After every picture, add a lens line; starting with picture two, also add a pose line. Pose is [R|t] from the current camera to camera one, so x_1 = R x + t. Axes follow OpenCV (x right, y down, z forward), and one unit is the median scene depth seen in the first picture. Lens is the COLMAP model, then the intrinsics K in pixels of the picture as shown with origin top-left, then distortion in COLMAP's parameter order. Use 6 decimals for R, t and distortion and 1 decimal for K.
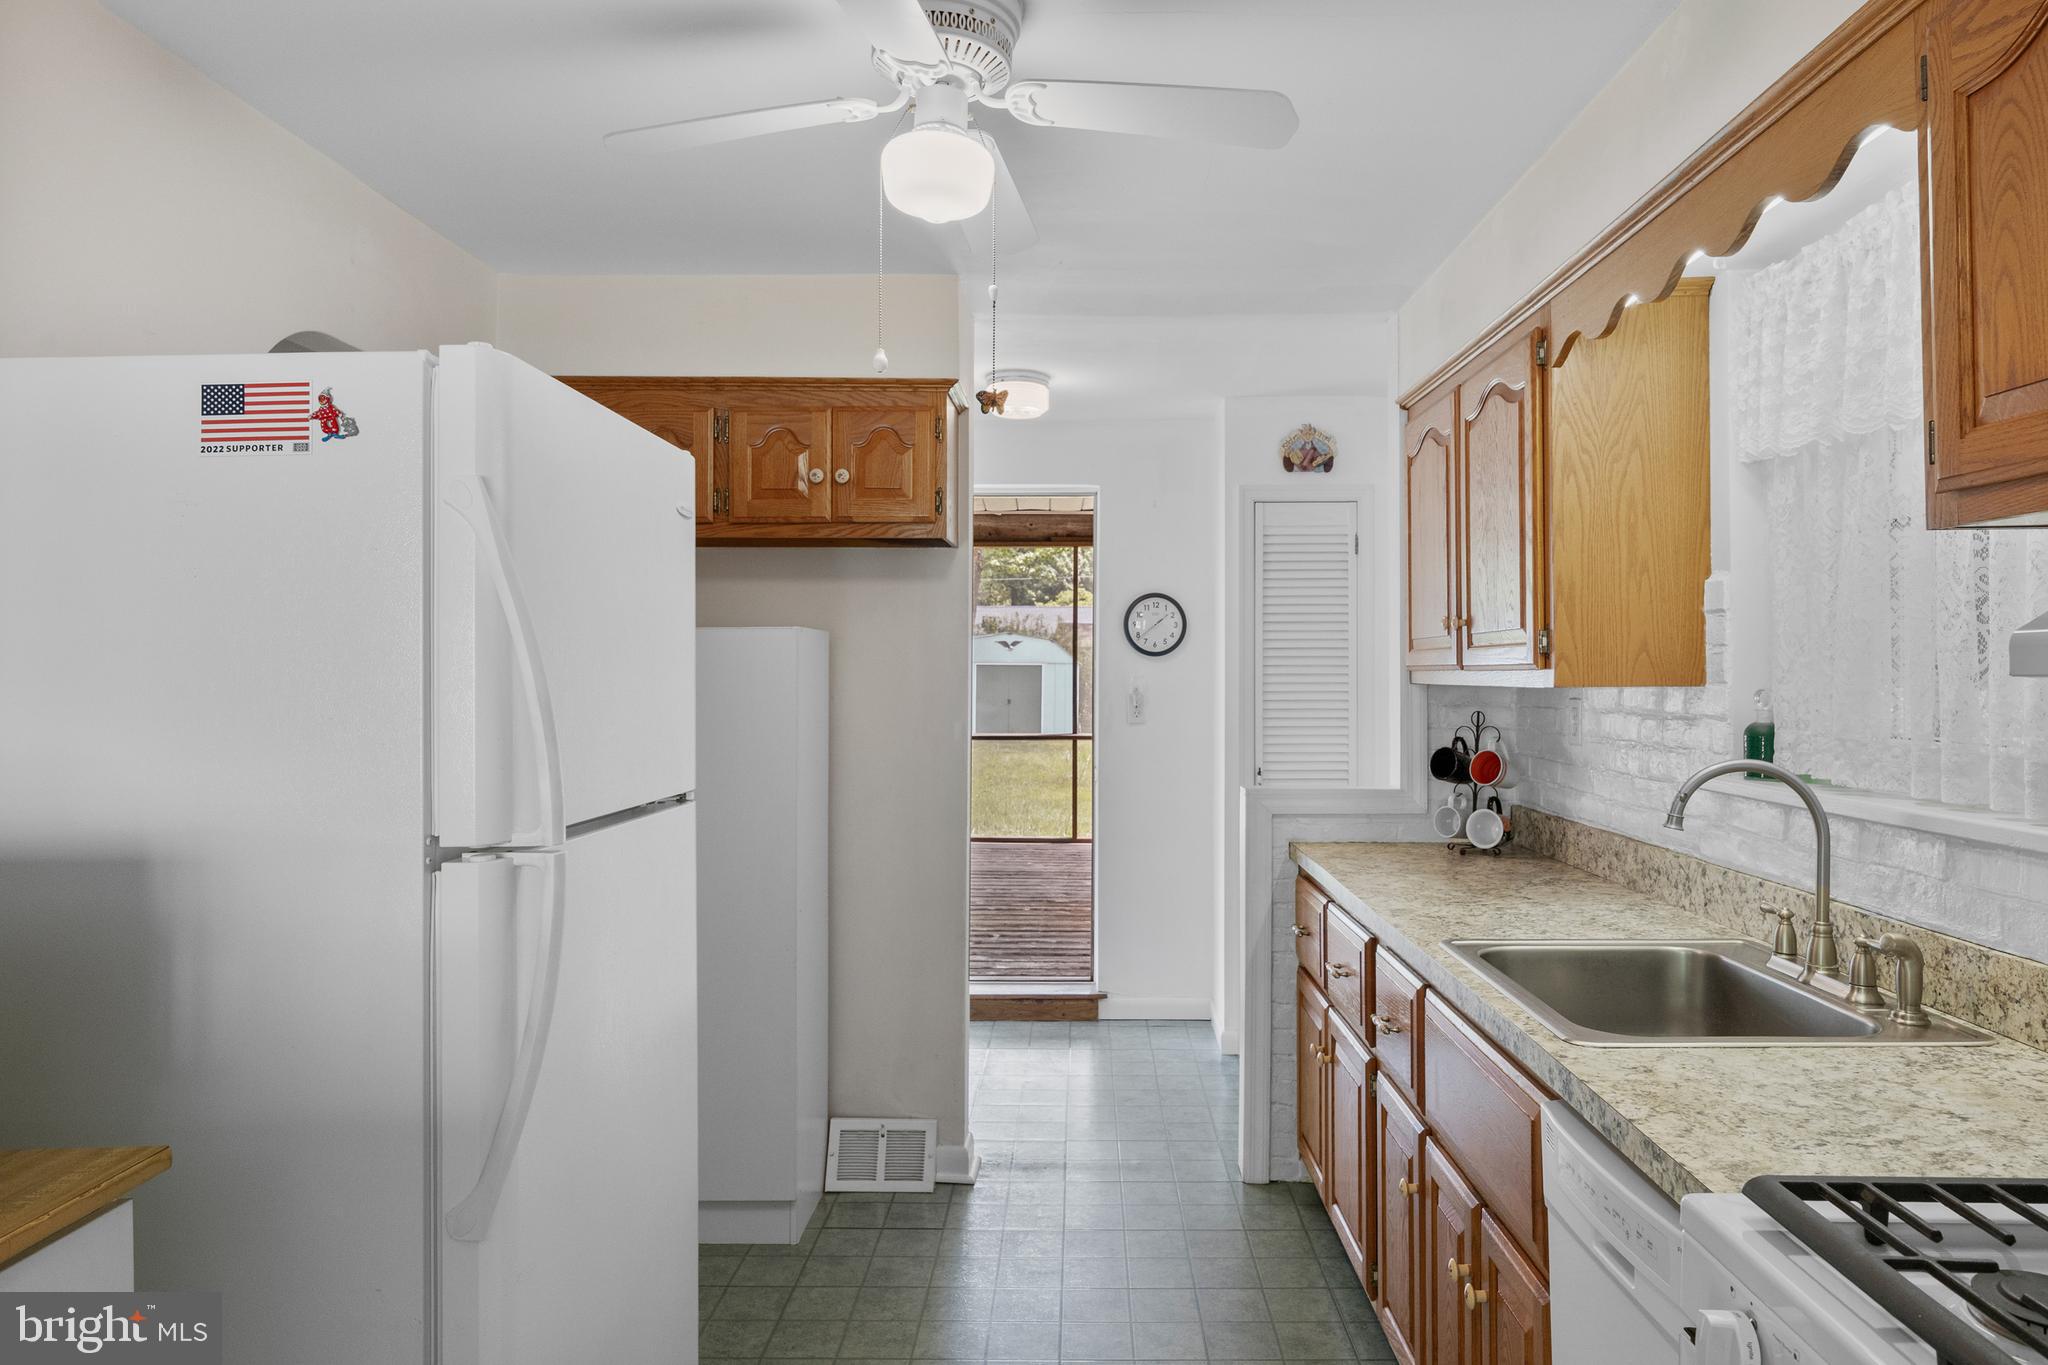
lens RADIAL K [[1306.3, 0, 1041.1], [0, 1306.3, 648.9], [0, 0, 1]] dist [-0.003563, 0.001971]
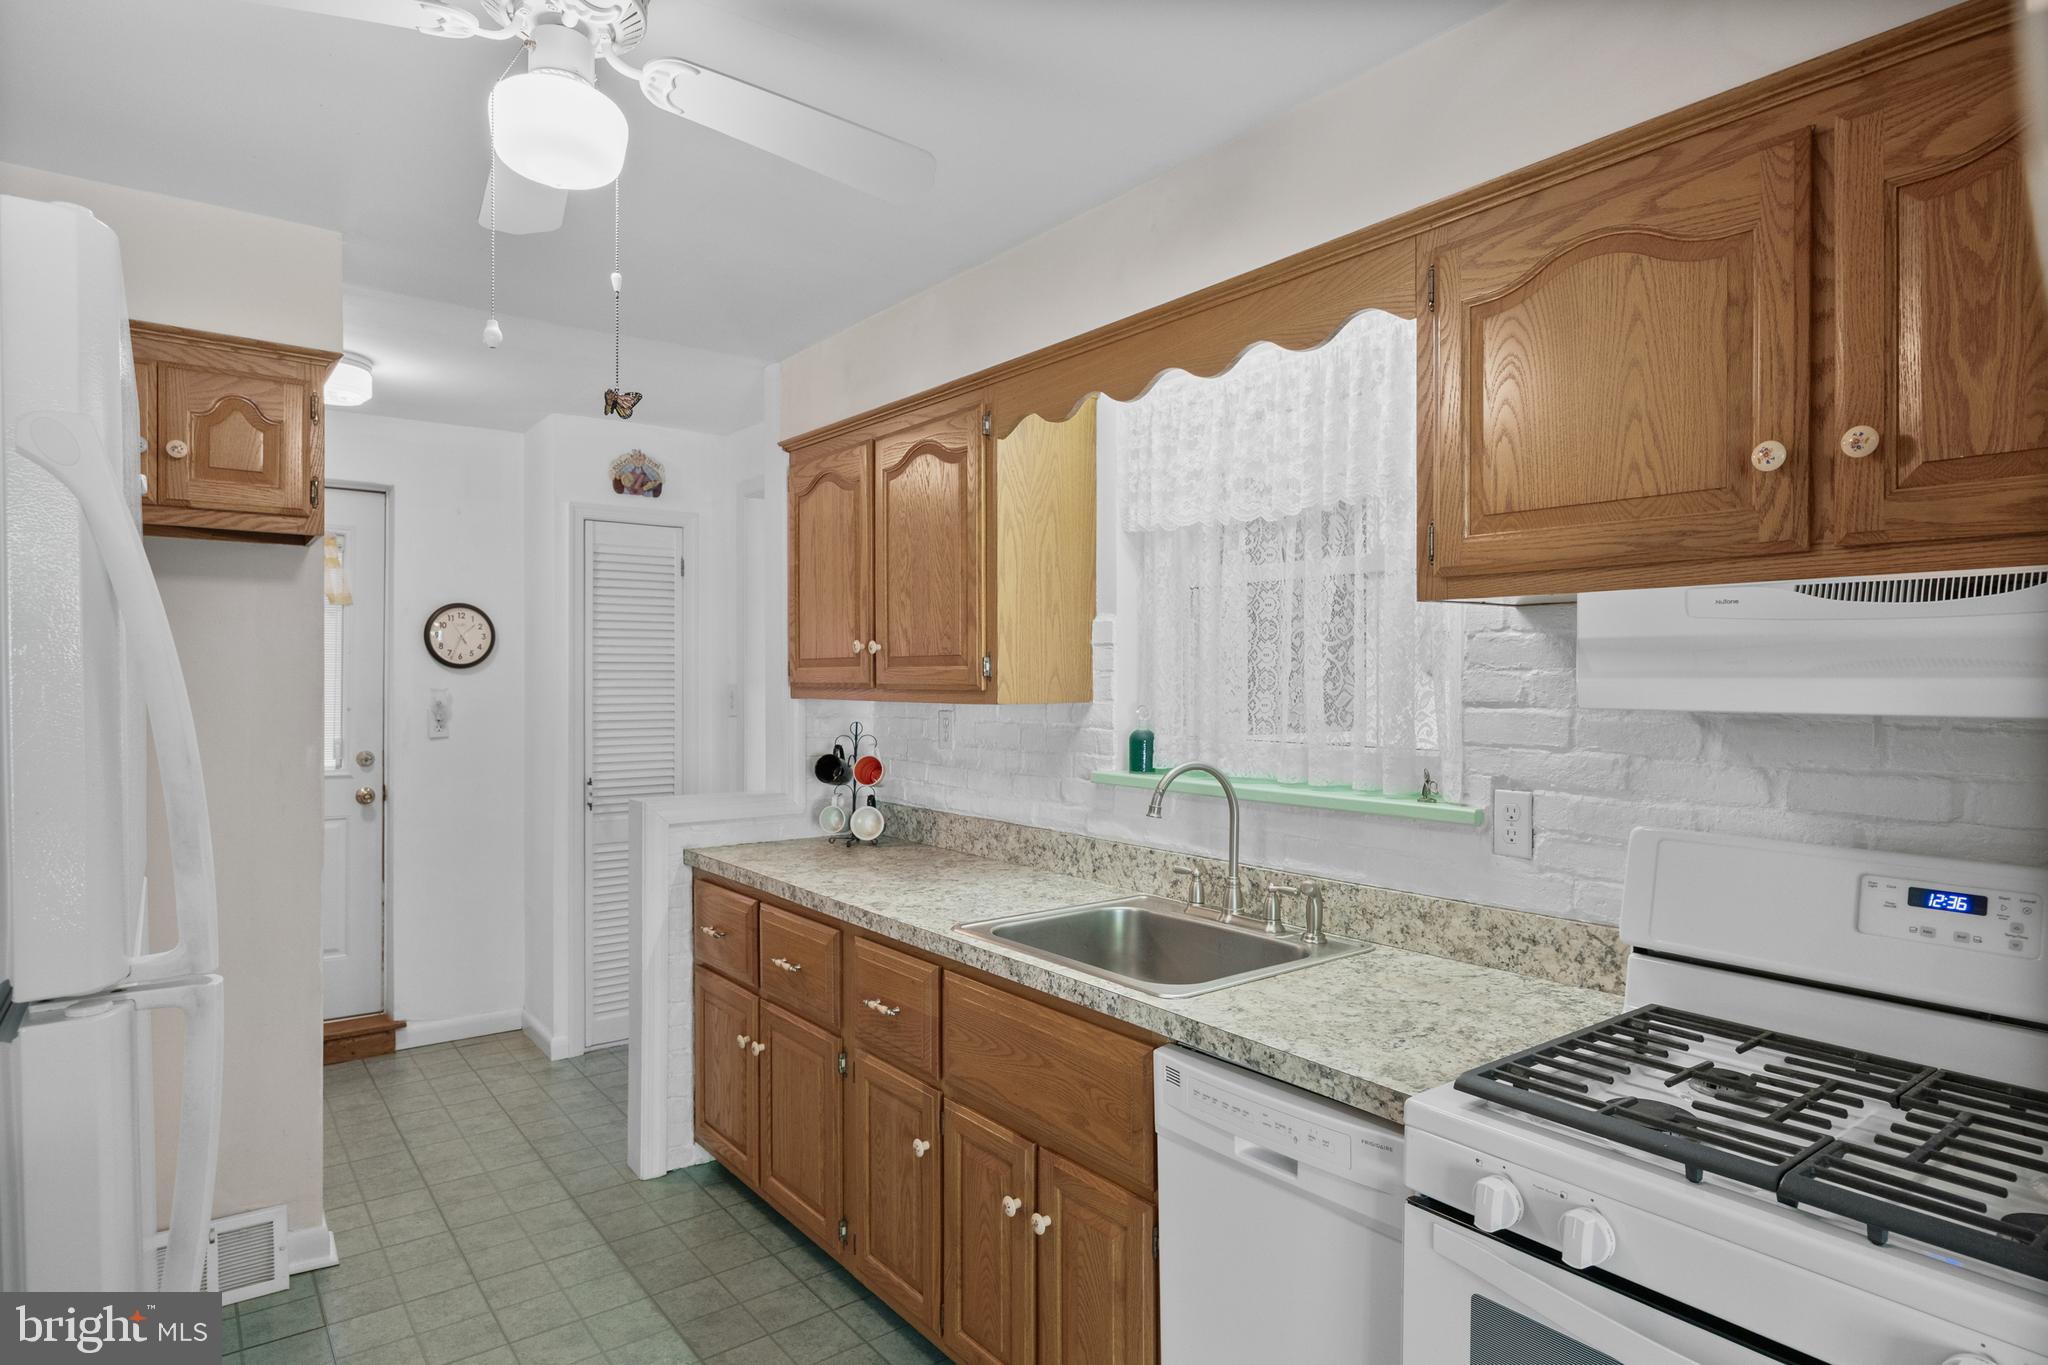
lens RADIAL K [[1141.0, 0, 1027.7], [0, 1141.0, 685.1], [0, 0, 1]] dist [-0.007552, -0.001068]
pose [[0.778344, -0.002570, 0.627833, -0.259216], [-0.013296, 0.999700, 0.020576, -0.011240], [-0.627698, -0.024362, 0.778076, 0.168577]]
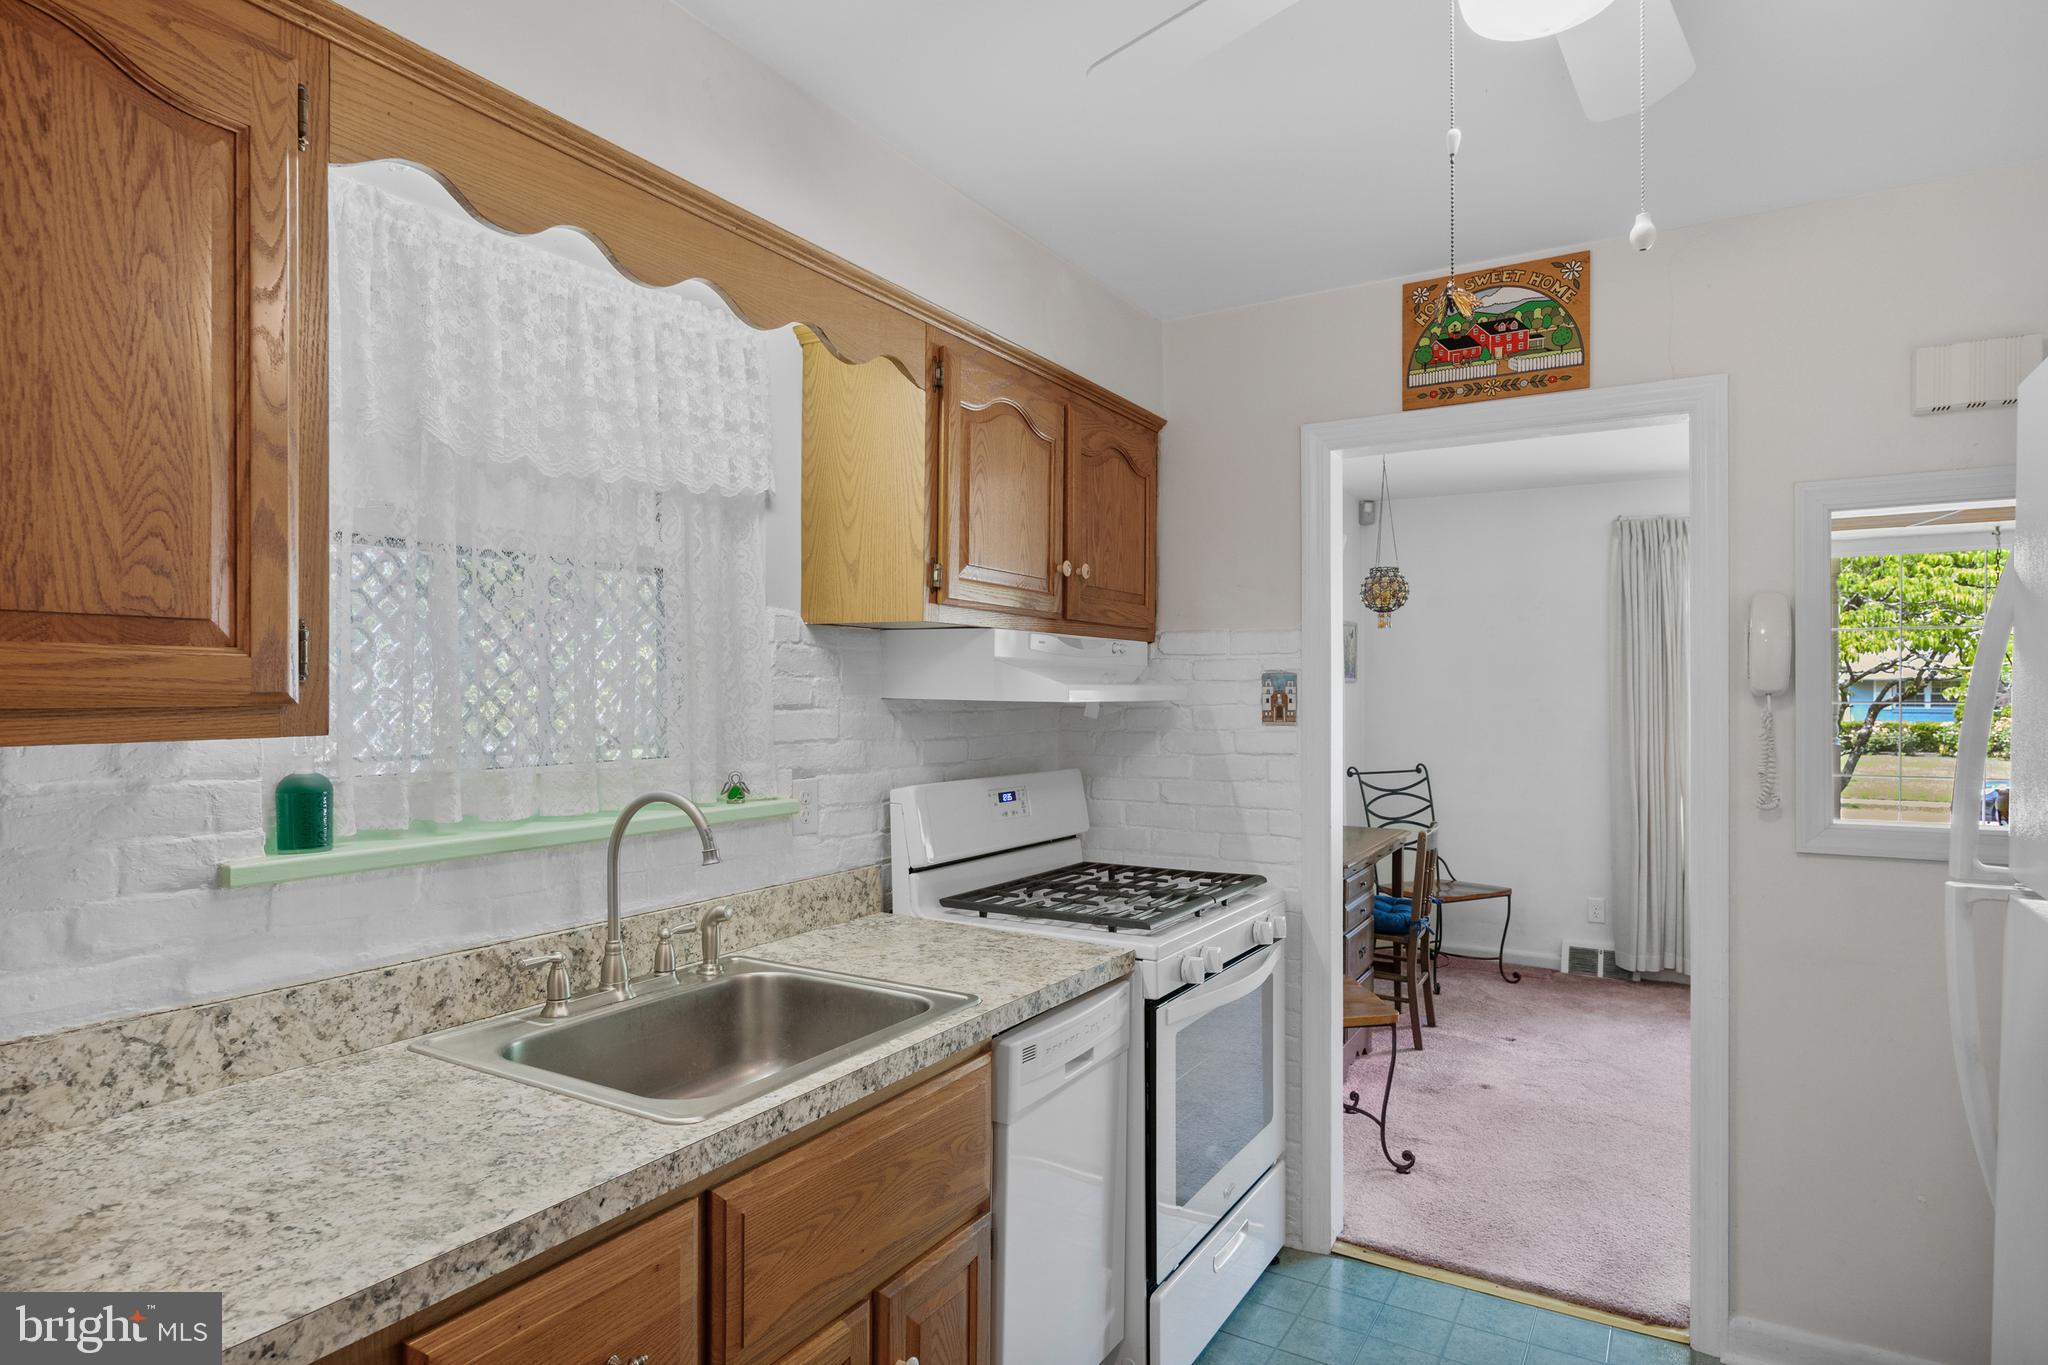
lens RADIAL K [[1141.0, 0, 1019.4], [0, 1141.0, 686.8], [0, 0, 1]] dist [-0.007552, -0.001068]
pose [[-0.872935, -0.000071, 0.487836, -0.110352], [-0.011388, 0.999730, -0.020232, 0.015611], [-0.487703, -0.023217, -0.872701, 1.334857]]
